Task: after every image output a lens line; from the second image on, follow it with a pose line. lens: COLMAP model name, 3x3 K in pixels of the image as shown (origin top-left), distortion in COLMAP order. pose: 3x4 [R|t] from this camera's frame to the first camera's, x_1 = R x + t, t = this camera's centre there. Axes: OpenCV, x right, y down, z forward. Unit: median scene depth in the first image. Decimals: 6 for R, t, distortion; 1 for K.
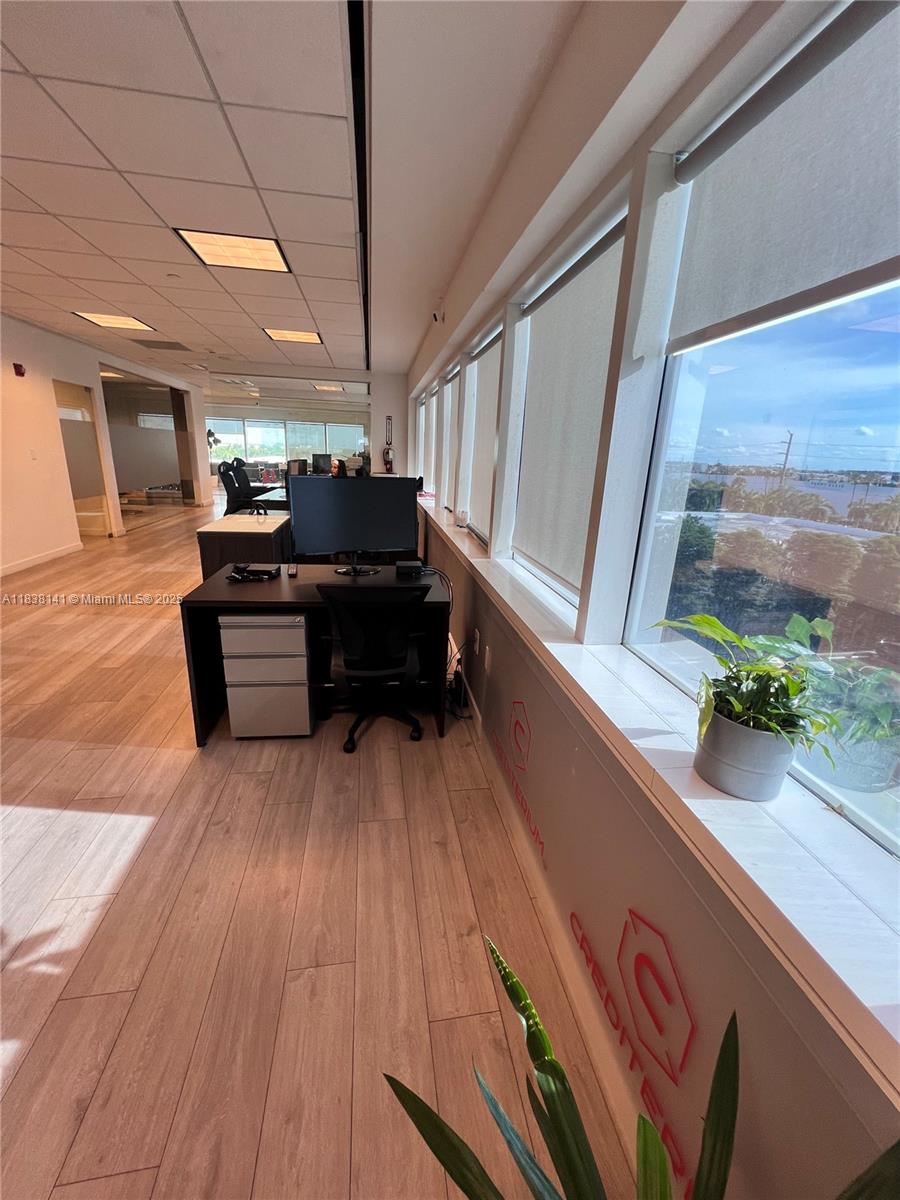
lens RADIAL K [[481.1, 0, 447.6], [0, 481.1, 597.6], [0, 0, 1]] dist [-0.003708, -0.000679]
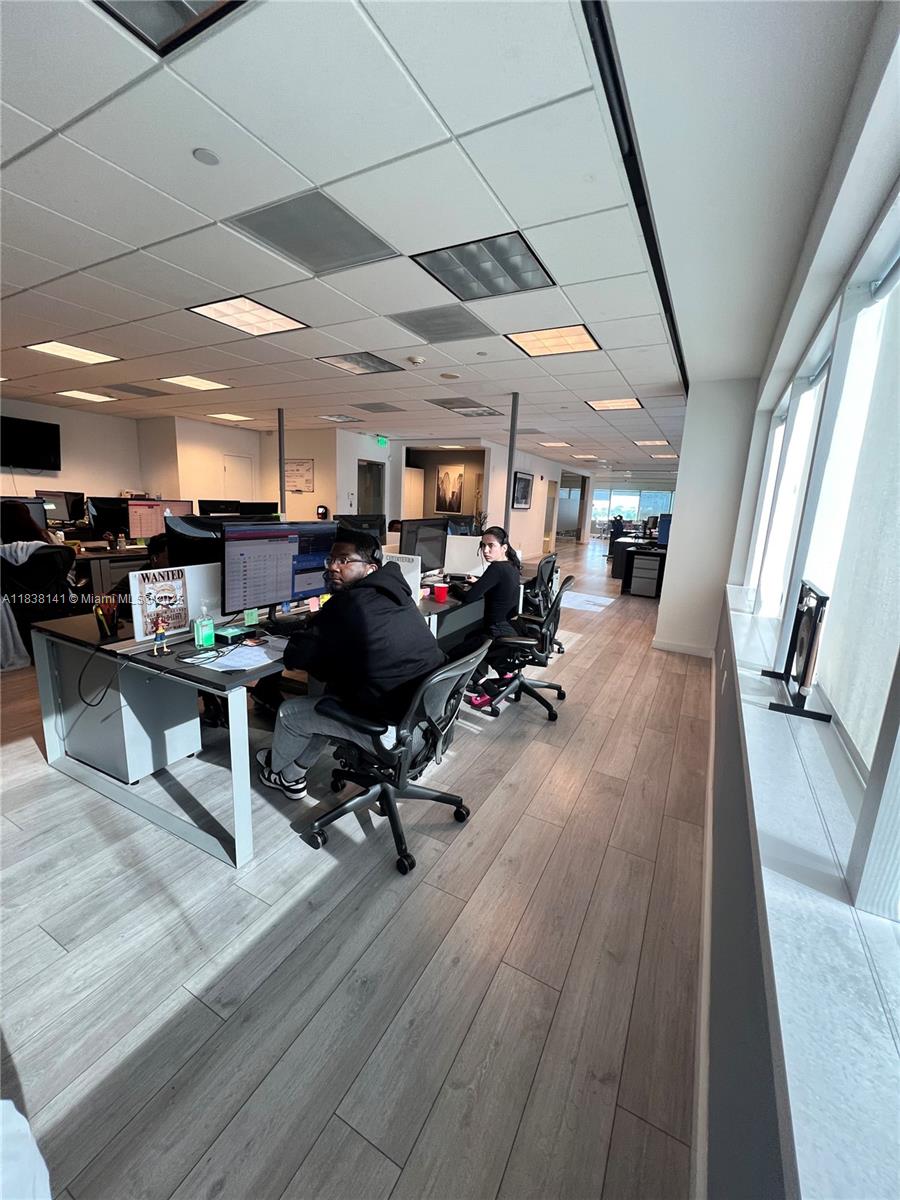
lens RADIAL K [[483.3, 0, 453.5], [0, 483.3, 598.7], [0, 0, 1]] dist [-0.007561, 0.000519]
pose [[0.796571, 0.113140, -0.593863, 0.213763], [-0.183688, 0.981185, -0.059458, 0.279831], [0.575963, 0.156448, 0.802366, -0.893840]]
